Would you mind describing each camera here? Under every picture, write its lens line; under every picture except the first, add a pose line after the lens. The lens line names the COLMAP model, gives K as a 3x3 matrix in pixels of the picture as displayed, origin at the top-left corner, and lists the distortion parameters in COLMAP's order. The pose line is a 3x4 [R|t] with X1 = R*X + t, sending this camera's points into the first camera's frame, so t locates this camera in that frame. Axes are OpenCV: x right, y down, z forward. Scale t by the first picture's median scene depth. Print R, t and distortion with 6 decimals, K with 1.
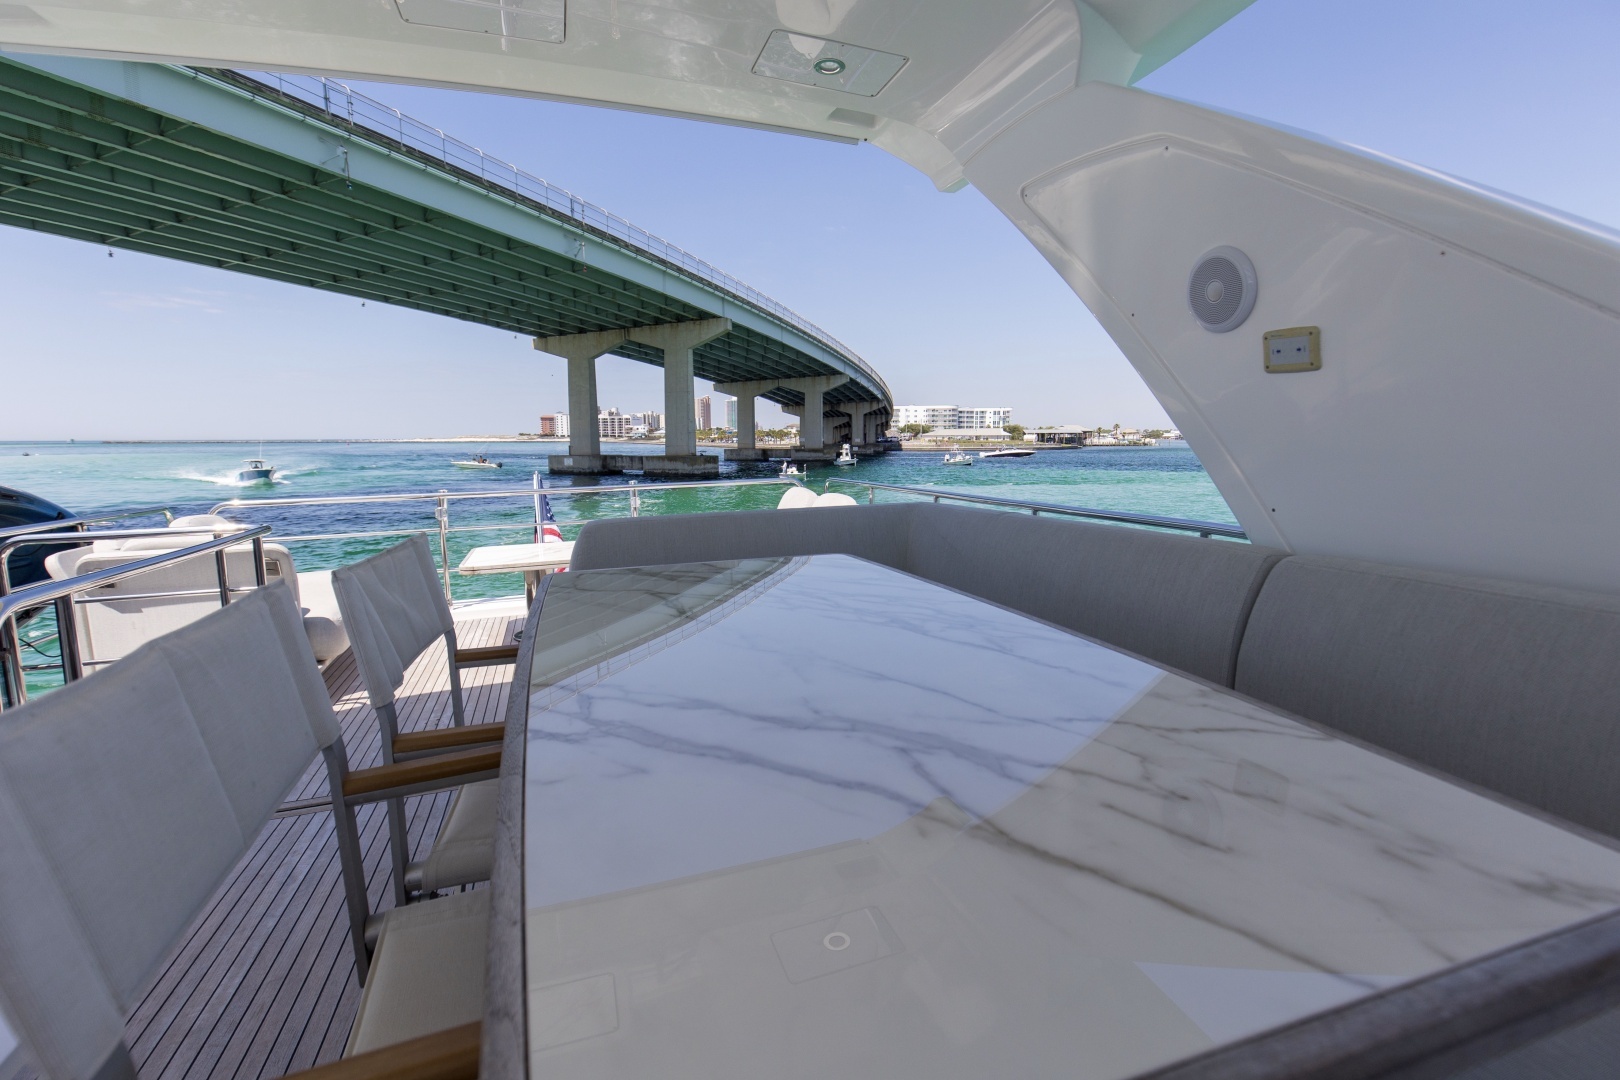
lens RADIAL K [[741.2, 0, 810.0], [0, 741.2, 540.0], [0, 0, 1]] dist [0.000493, 0.000100]
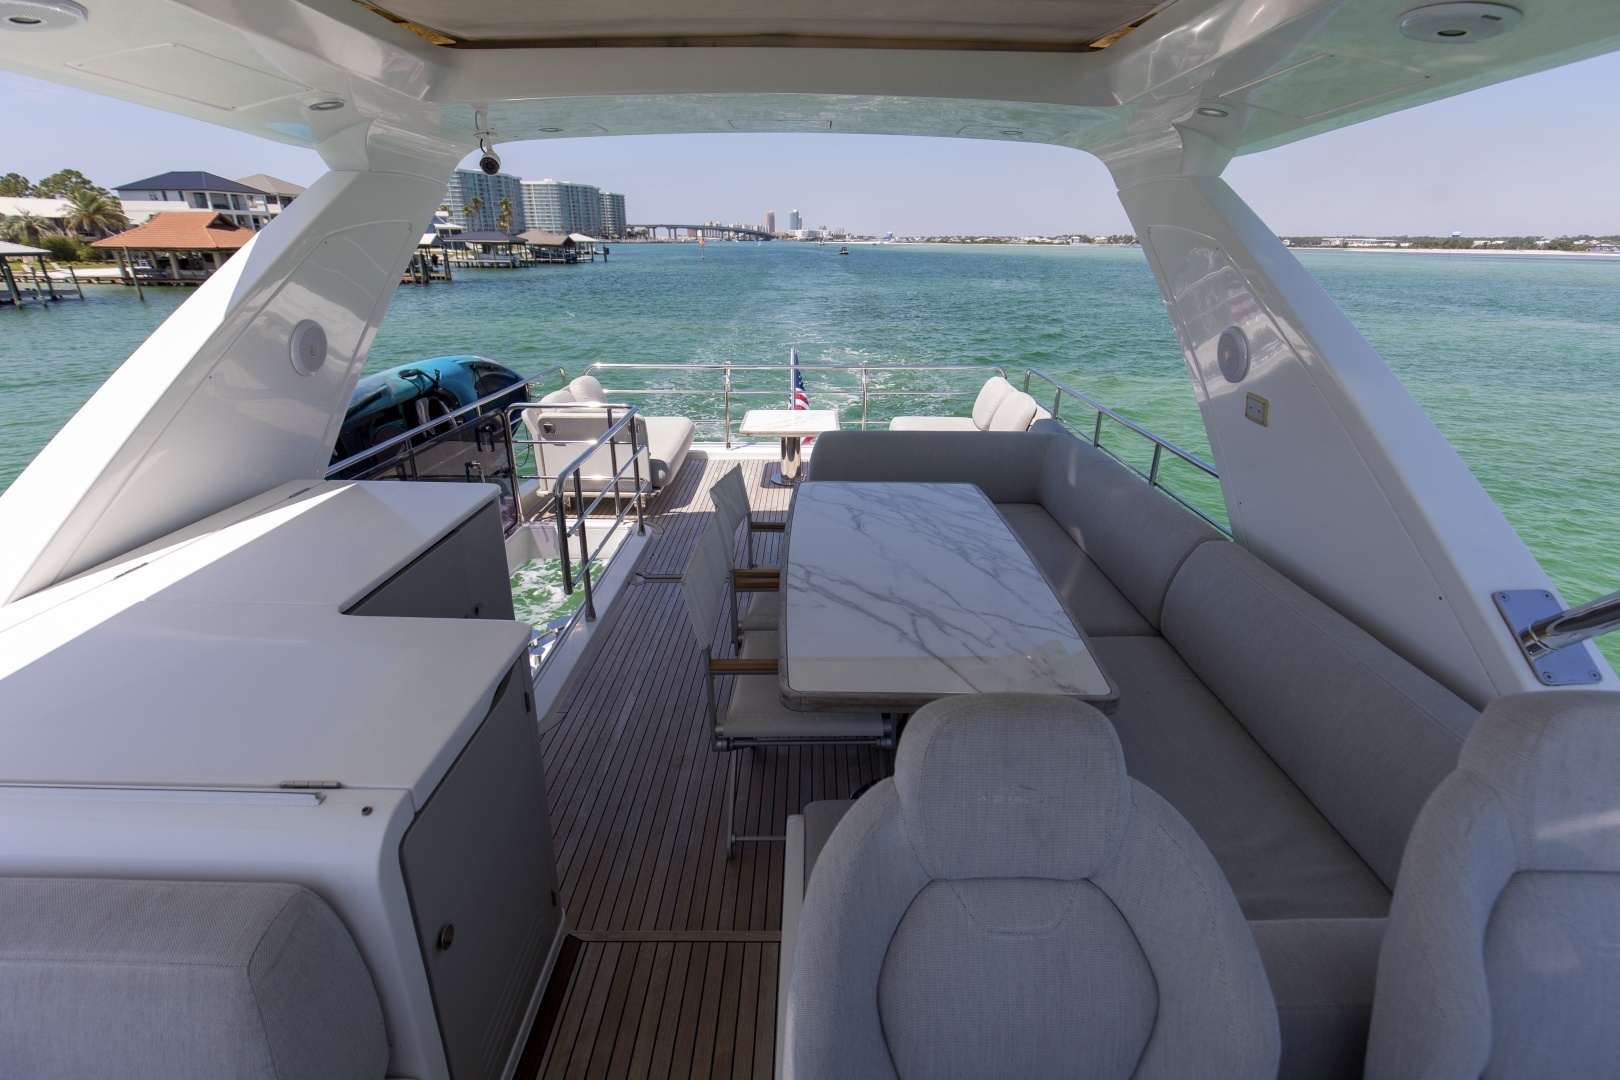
lens RADIAL K [[741.2, 0, 810.0], [0, 741.2, 540.0], [0, 0, 1]] dist [0.000493, 0.000100]
pose [[0.945572, 0.144163, -0.291736, 0.441274], [-0.067582, 0.963965, 0.257301, -0.564122], [0.318317, -0.223581, 0.921241, -1.357459]]
